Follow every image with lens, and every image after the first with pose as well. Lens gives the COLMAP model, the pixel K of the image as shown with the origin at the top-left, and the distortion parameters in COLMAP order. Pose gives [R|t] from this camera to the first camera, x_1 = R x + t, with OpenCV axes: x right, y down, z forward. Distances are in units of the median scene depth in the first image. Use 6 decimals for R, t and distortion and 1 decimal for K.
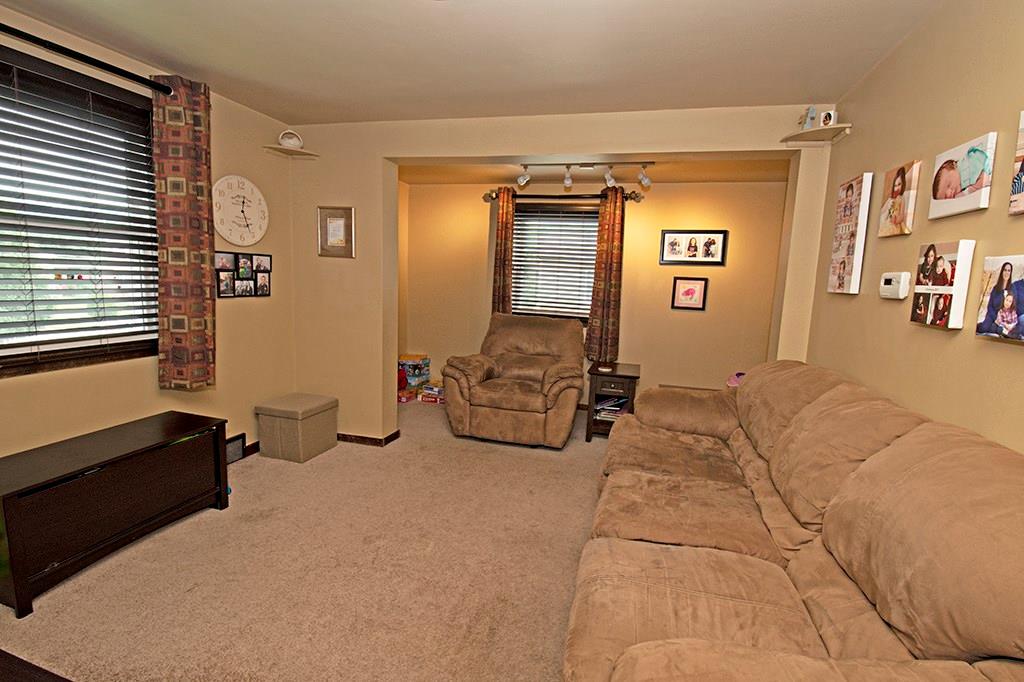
lens RADIAL K [[459.0, 0, 520.6], [0, 459.0, 336.6], [0, 0, 1]] dist [-0.001522, -0.006346]
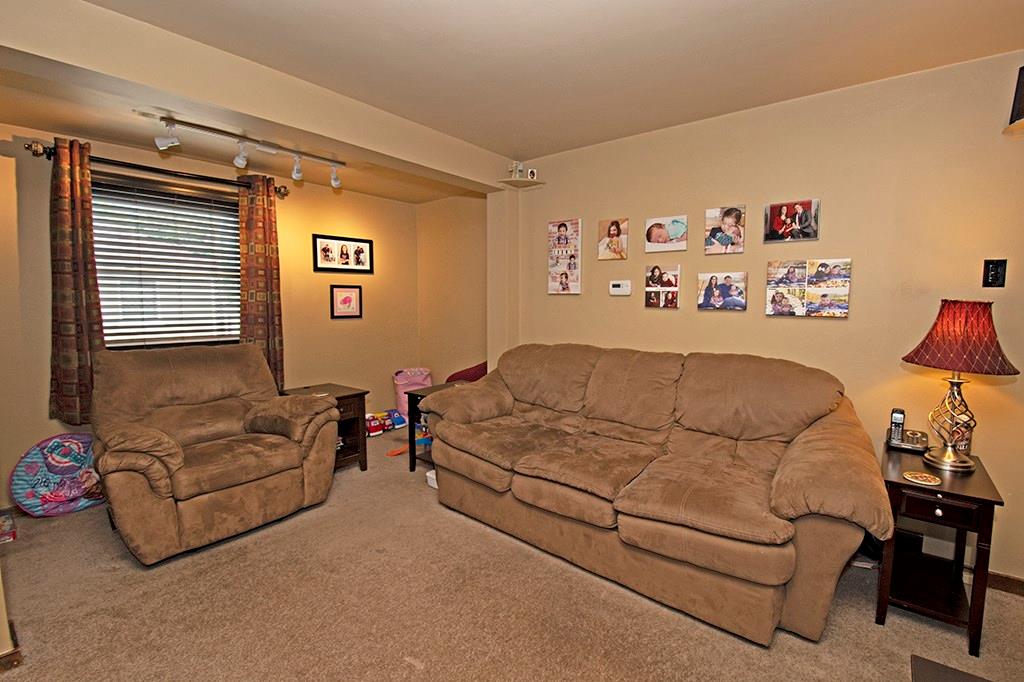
lens RADIAL K [[459.0, 0, 523.0], [0, 459.0, 335.0], [0, 0, 1]] dist [-0.001522, -0.006346]
pose [[0.373644, -0.117476, 0.920103, -0.530027], [0.131152, 0.988673, 0.072971, -0.060395], [-0.918253, 0.093408, 0.384819, 0.373696]]
